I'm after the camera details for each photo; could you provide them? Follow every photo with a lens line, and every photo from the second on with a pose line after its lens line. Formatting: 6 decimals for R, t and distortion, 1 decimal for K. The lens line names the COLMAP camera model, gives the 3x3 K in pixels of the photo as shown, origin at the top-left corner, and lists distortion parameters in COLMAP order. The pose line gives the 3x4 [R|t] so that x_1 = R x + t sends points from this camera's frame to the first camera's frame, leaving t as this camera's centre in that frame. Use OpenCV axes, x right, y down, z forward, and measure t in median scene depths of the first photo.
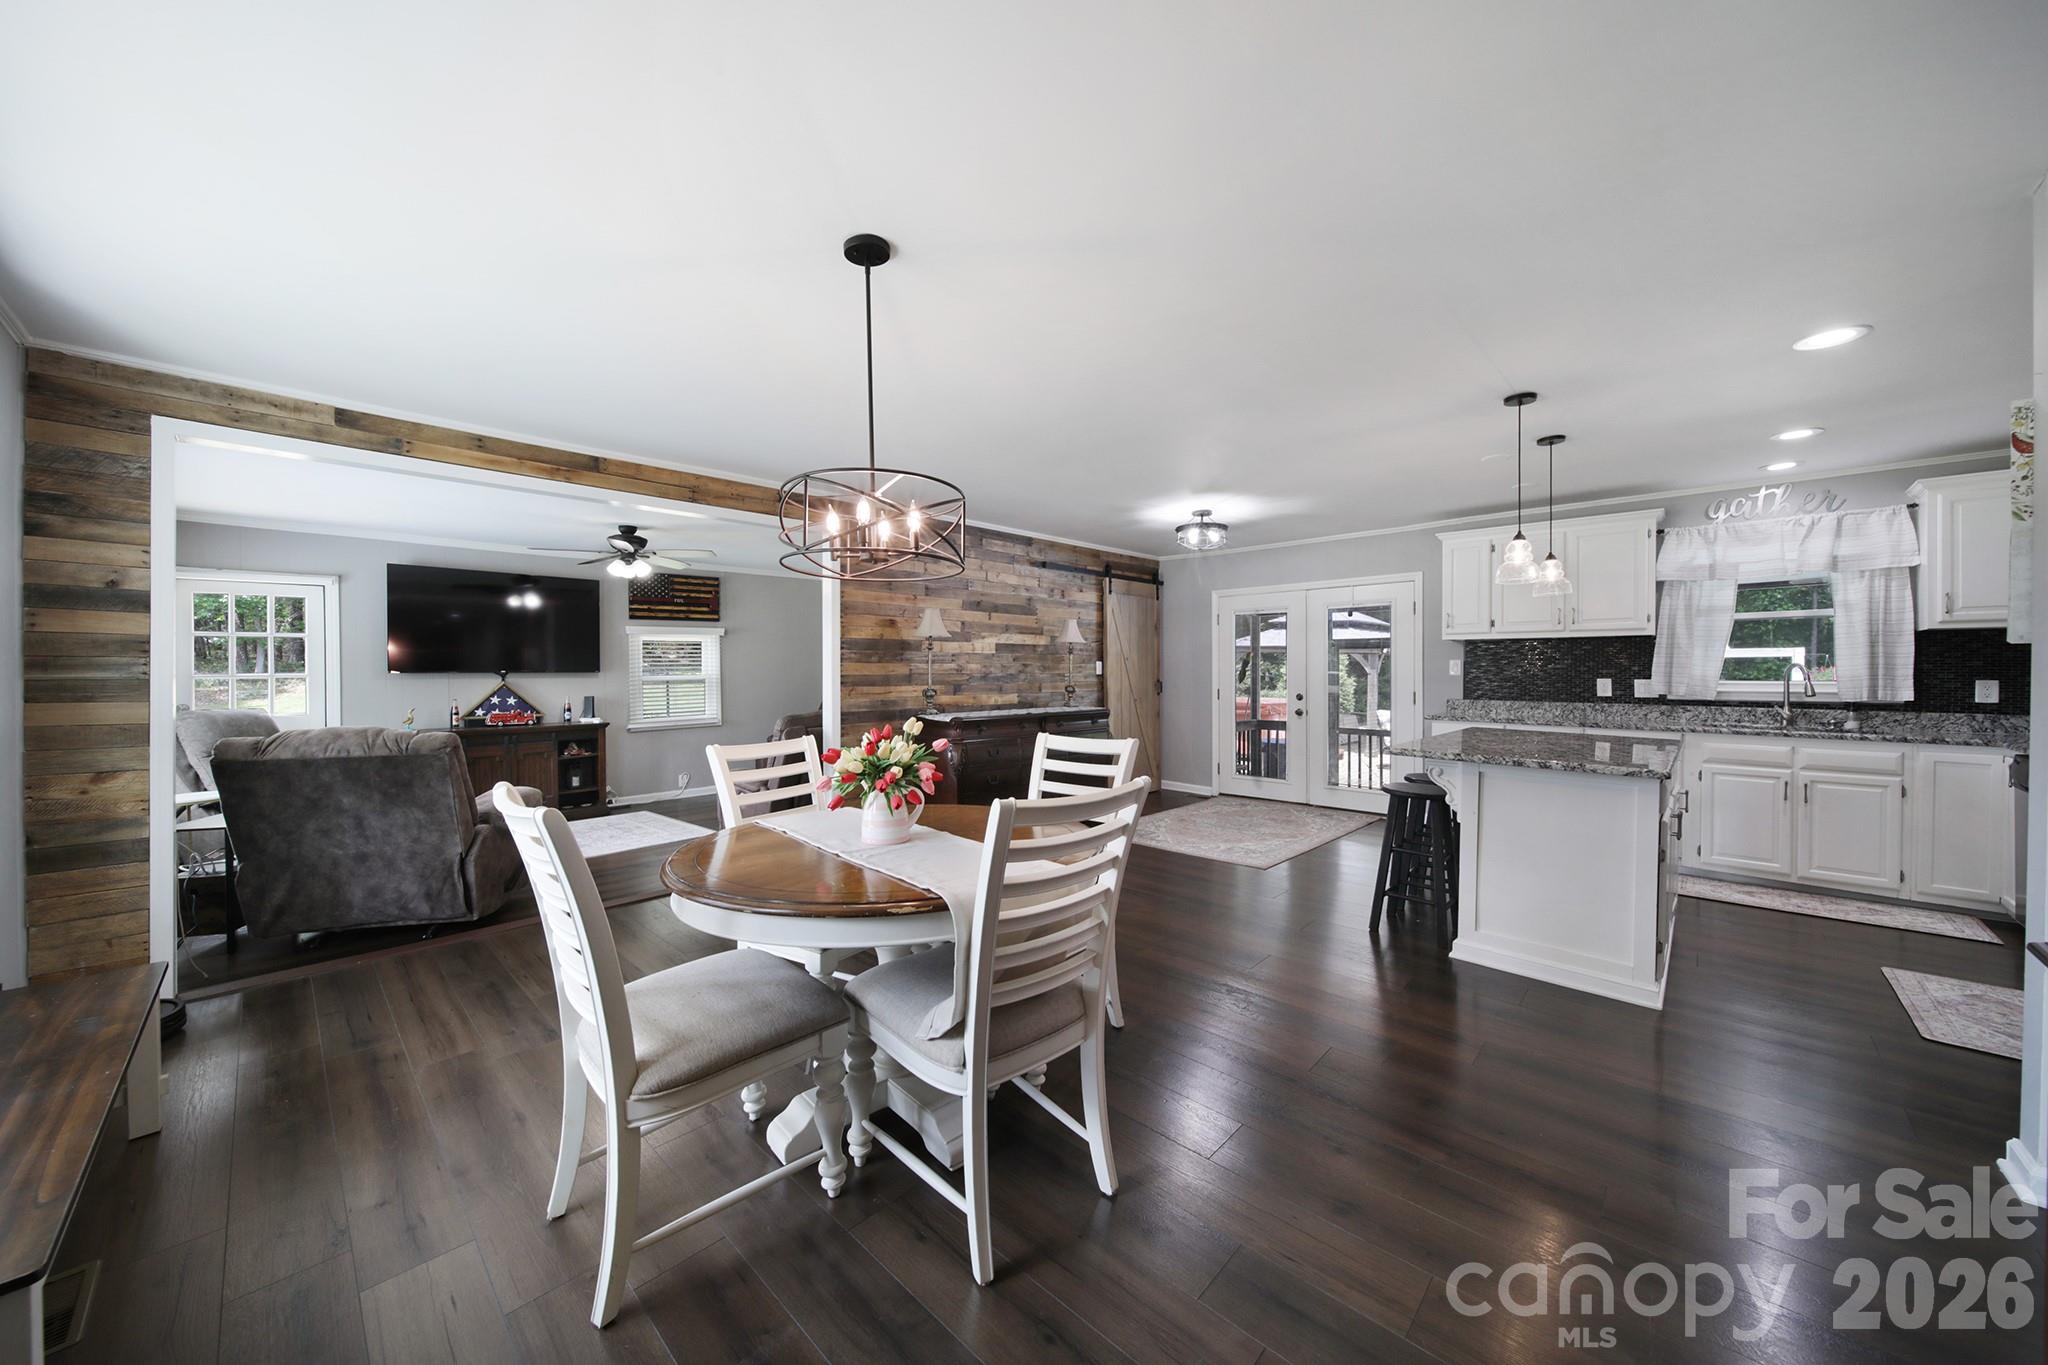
lens RADIAL K [[713.6, 0, 1022.8], [0, 713.6, 673.4], [0, 0, 1]] dist [0.001227, -0.002372]
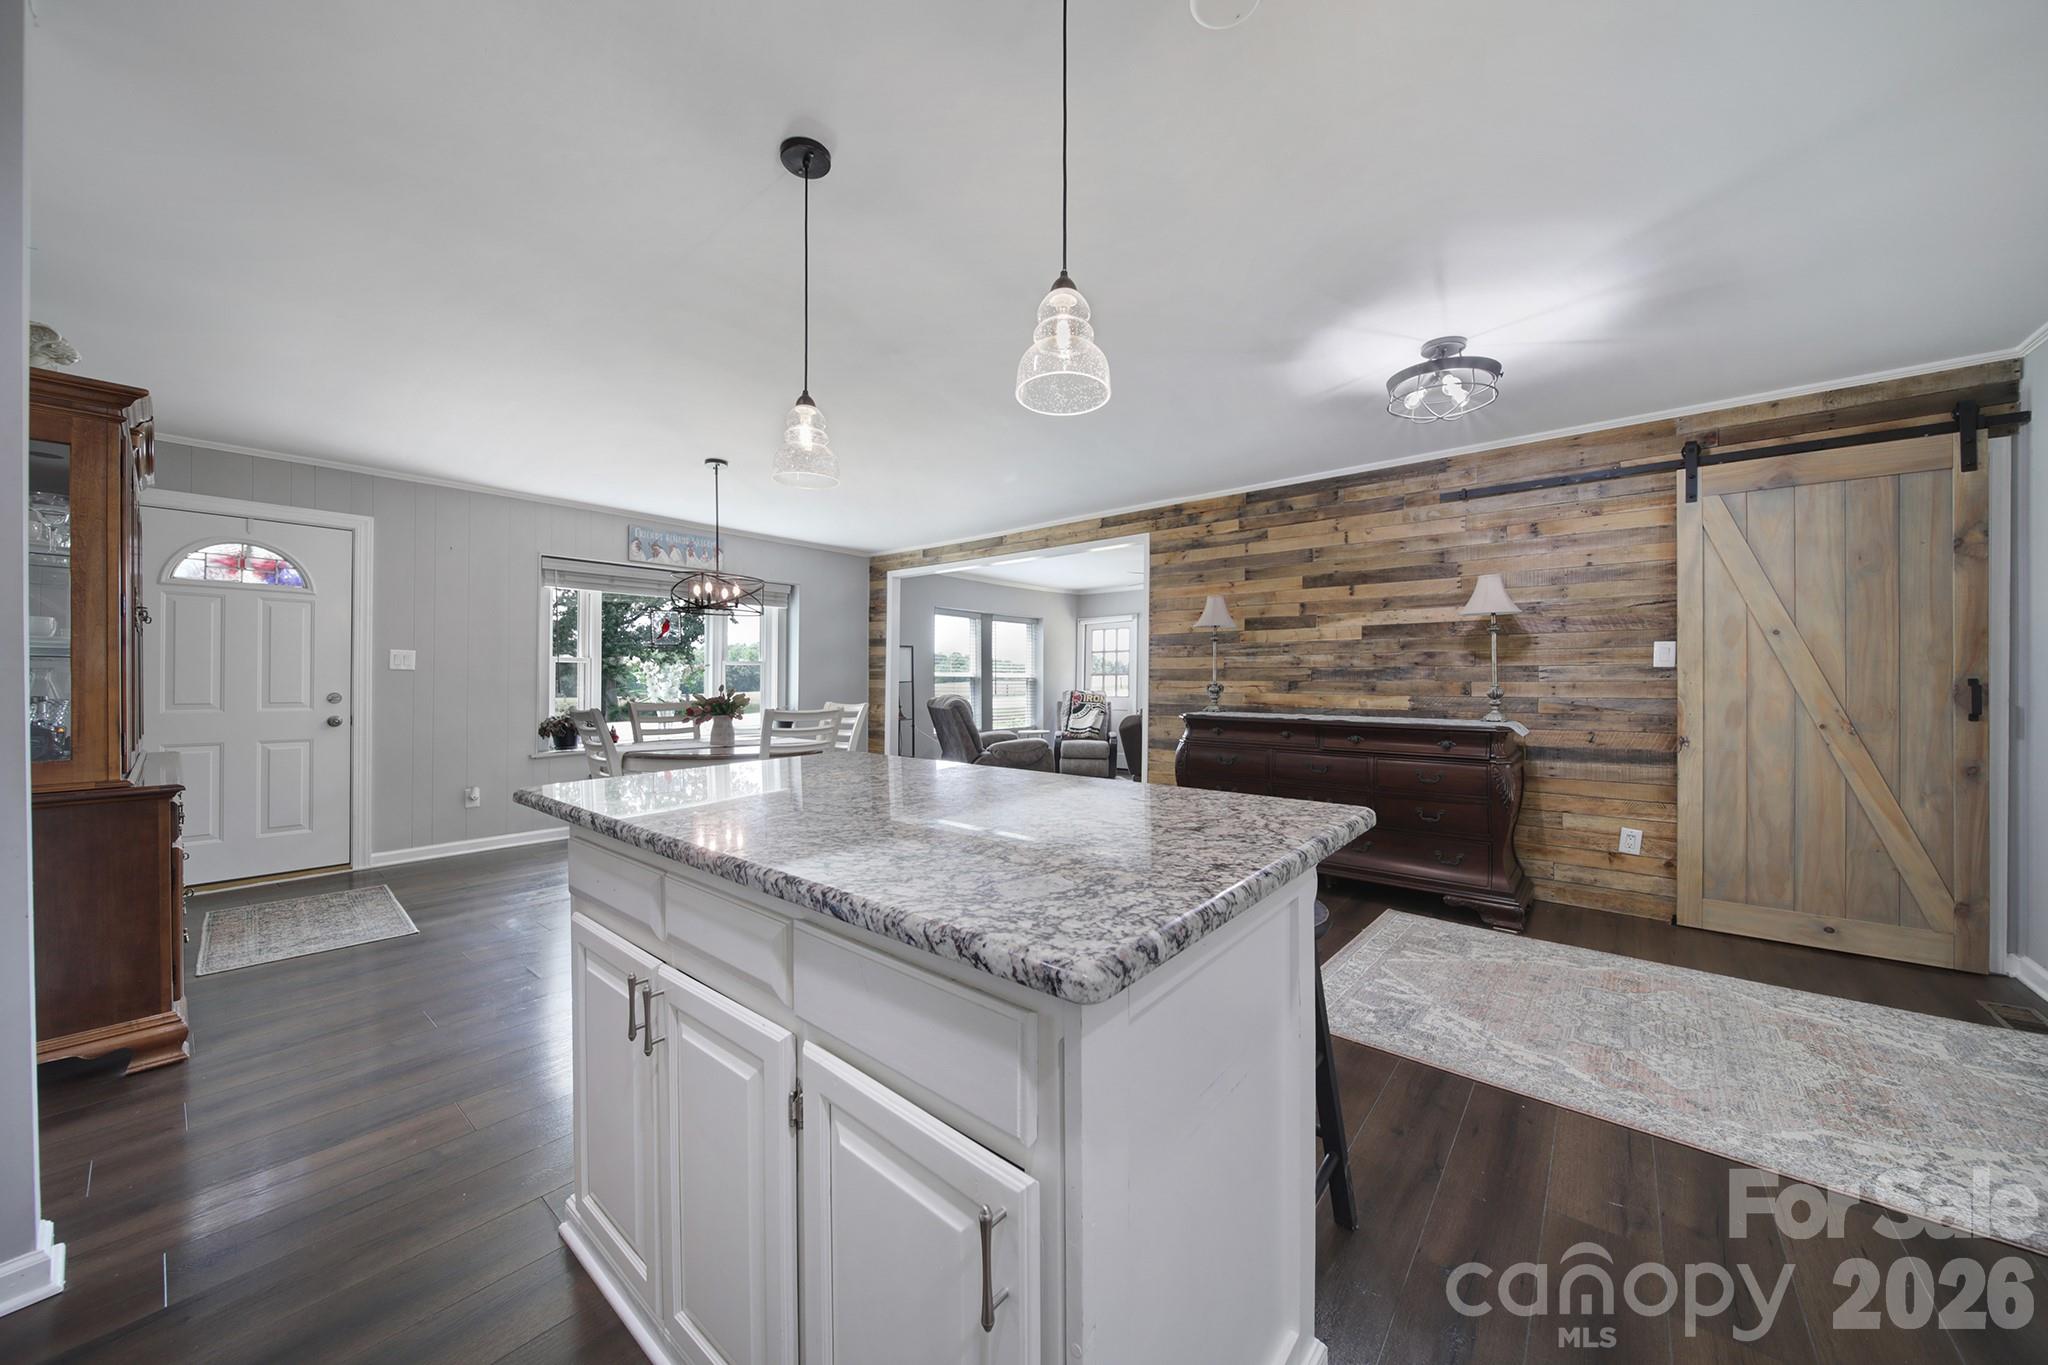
lens RADIAL K [[713.6, 0, 1022.8], [0, 713.6, 673.4], [0, 0, 1]] dist [0.001227, -0.002372]
pose [[0.076970, -0.003846, -0.997026, 0.692683], [-0.004211, 0.999982, -0.004182, 0.011903], [0.997025, 0.004520, 0.076952, 0.616092]]
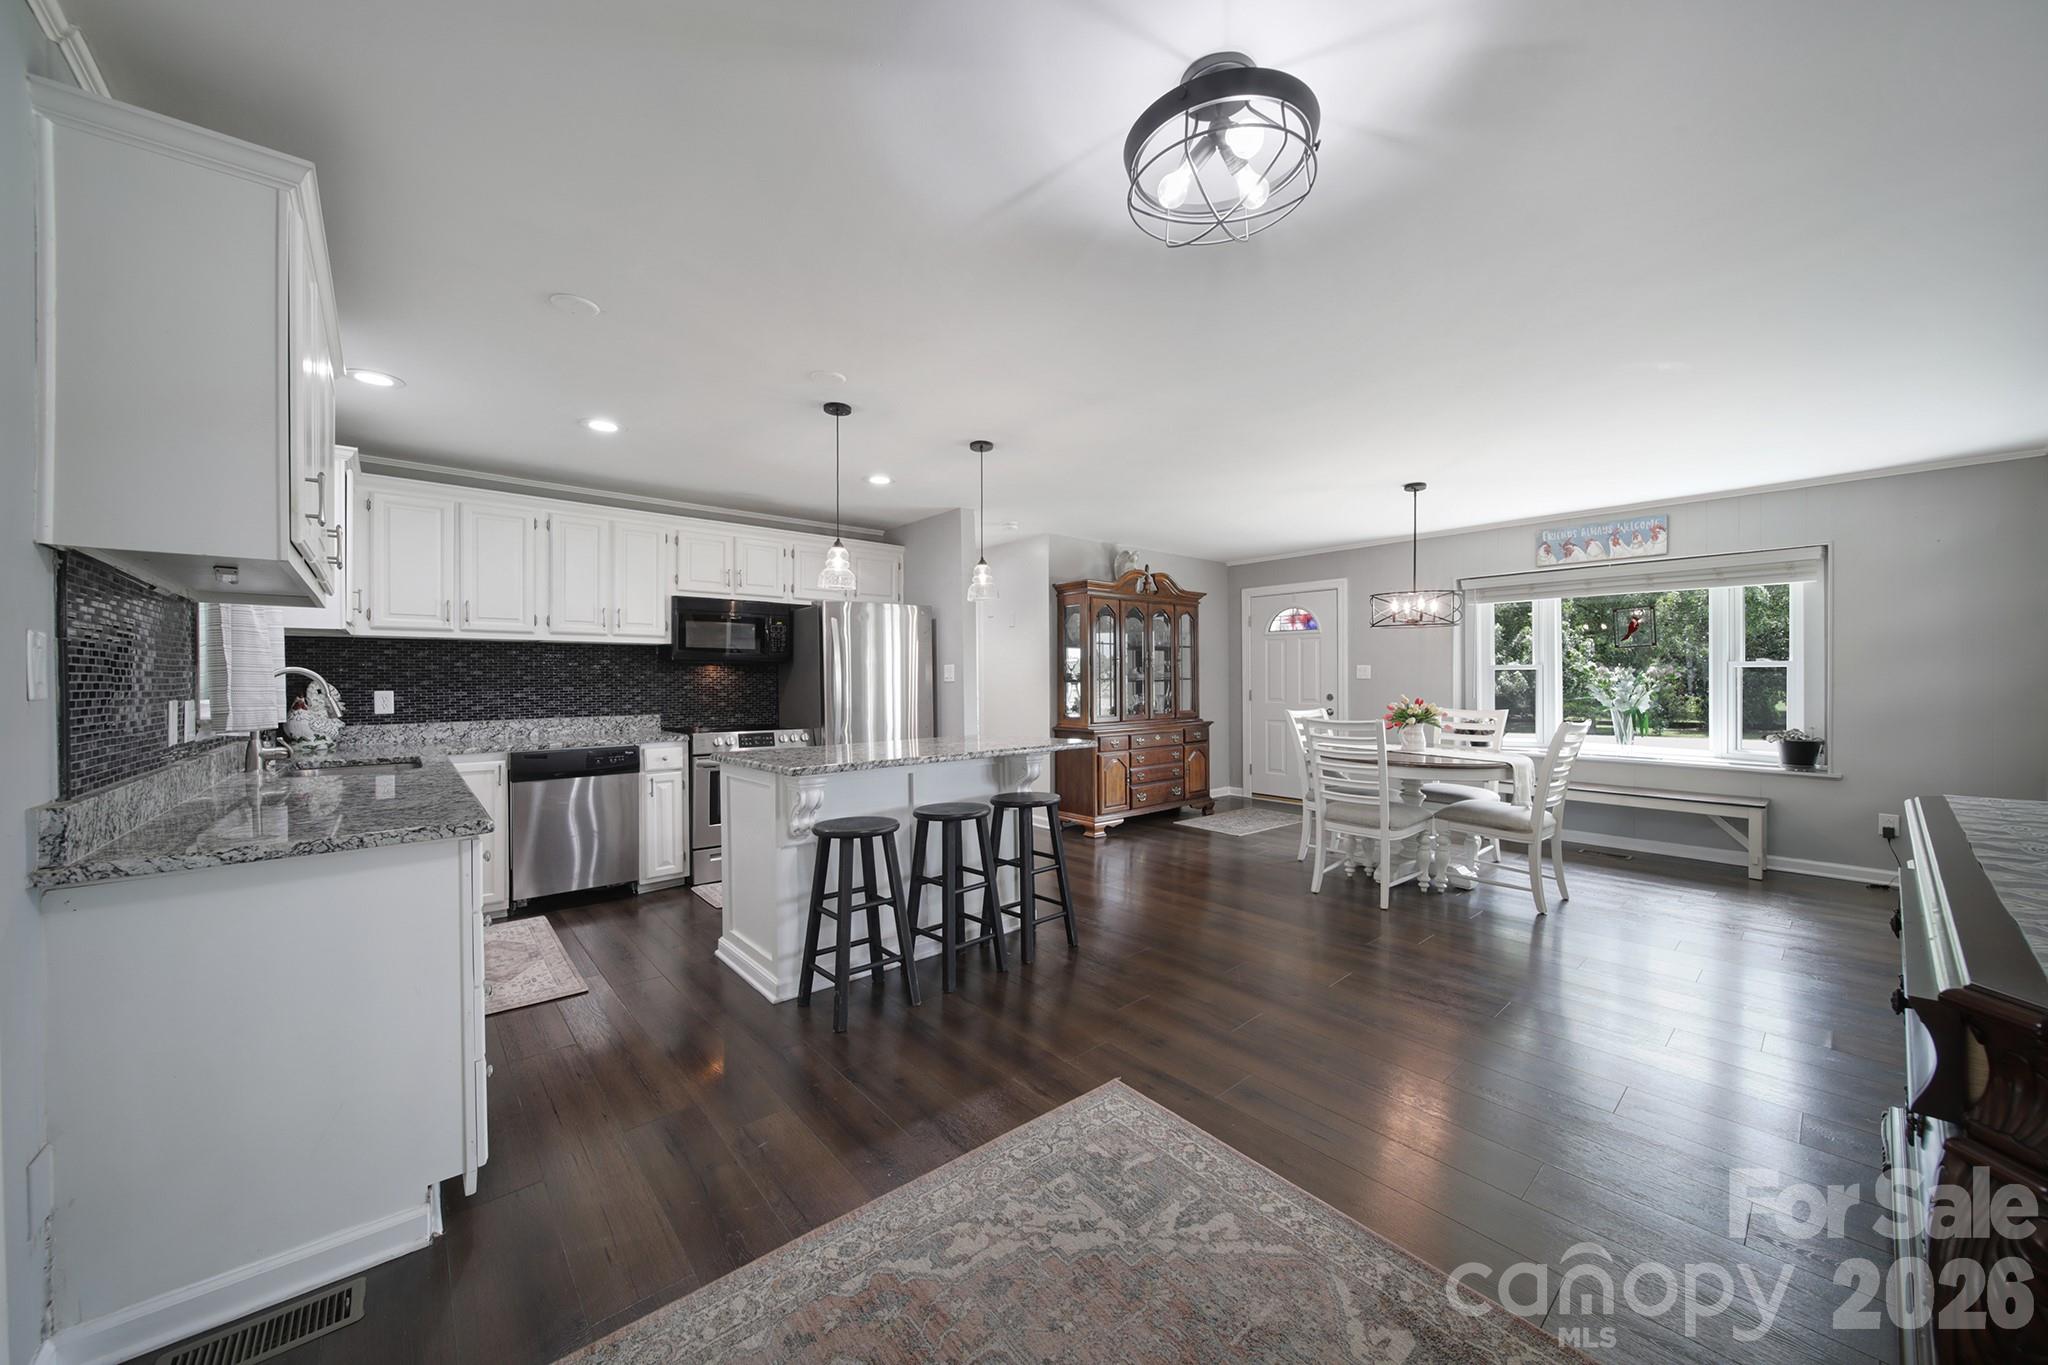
lens RADIAL K [[723.8, 0, 1028.1], [0, 723.8, 677.8], [0, 0, 1]] dist [-0.002327, -0.000462]
pose [[-0.995345, 0.007432, 0.096089, 0.276355], [0.007794, 0.999964, 0.003394, -0.002137], [-0.096060, 0.004127, -0.995367, 1.196317]]
